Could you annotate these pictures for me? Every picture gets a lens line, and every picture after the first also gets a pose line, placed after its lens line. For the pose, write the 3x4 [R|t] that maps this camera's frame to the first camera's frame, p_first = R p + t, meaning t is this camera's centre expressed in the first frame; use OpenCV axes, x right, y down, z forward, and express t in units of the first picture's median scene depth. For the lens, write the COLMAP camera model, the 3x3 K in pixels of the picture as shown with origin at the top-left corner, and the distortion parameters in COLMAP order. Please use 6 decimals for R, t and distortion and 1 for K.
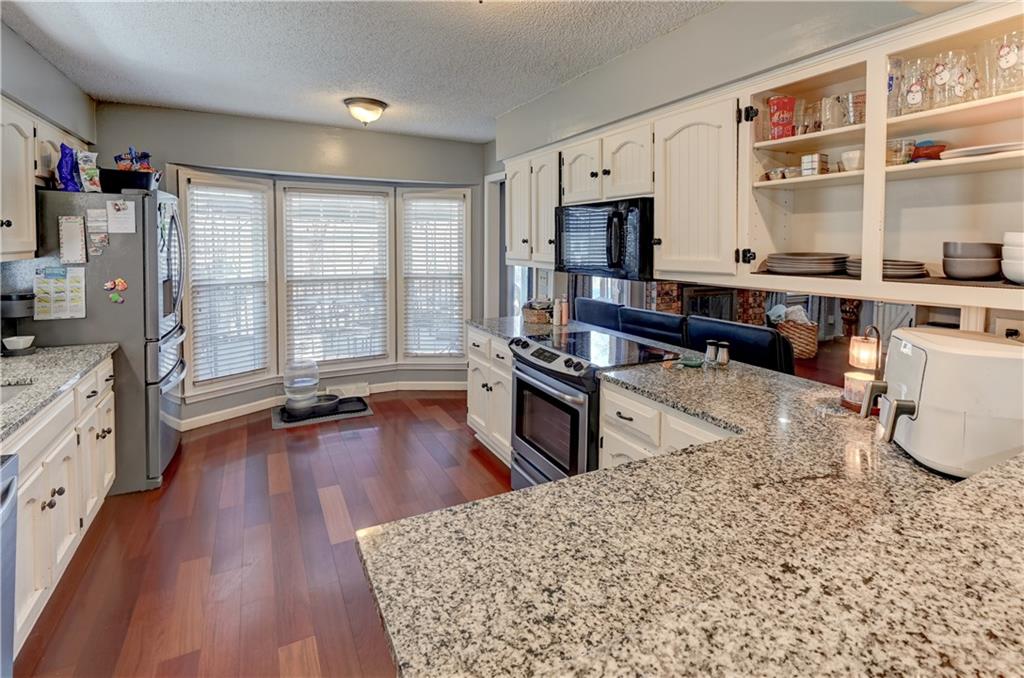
lens RADIAL K [[492.1, 0, 510.2], [0, 492.1, 239.5], [0, 0, 1]] dist [0.006989, -0.005460]
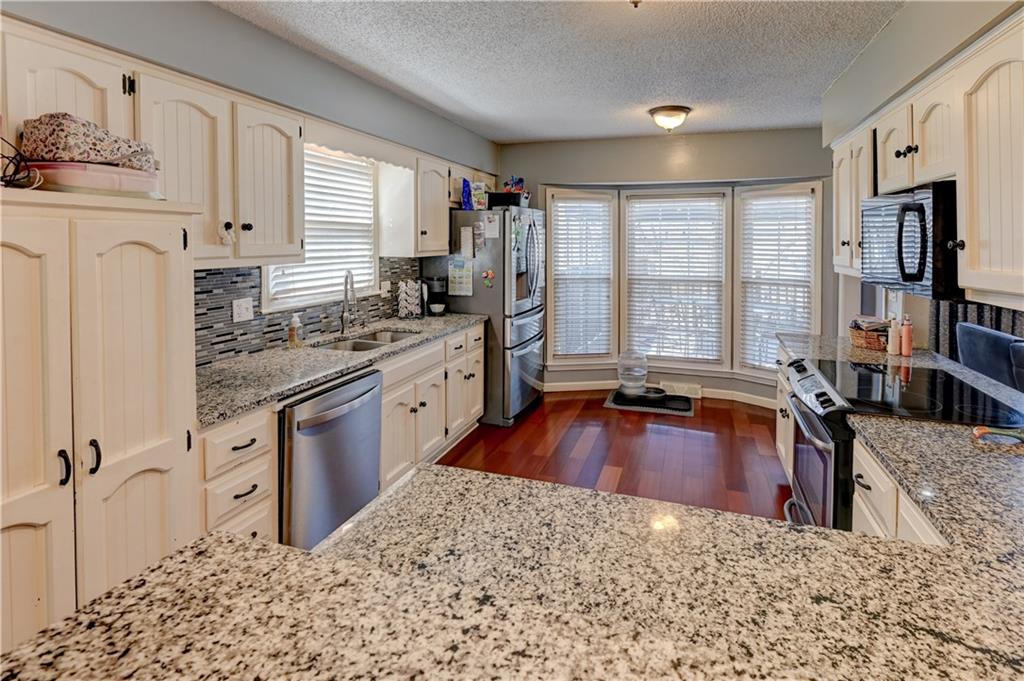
lens RADIAL K [[492.1, 0, 539.6], [0, 492.1, 229.6], [0, 0, 1]] dist [0.006989, -0.005460]
pose [[0.710176, -0.019834, -0.703745, 0.311231], [0.003339, 0.999687, -0.024806, -0.001466], [0.704017, 0.015267, 0.710019, 0.096354]]
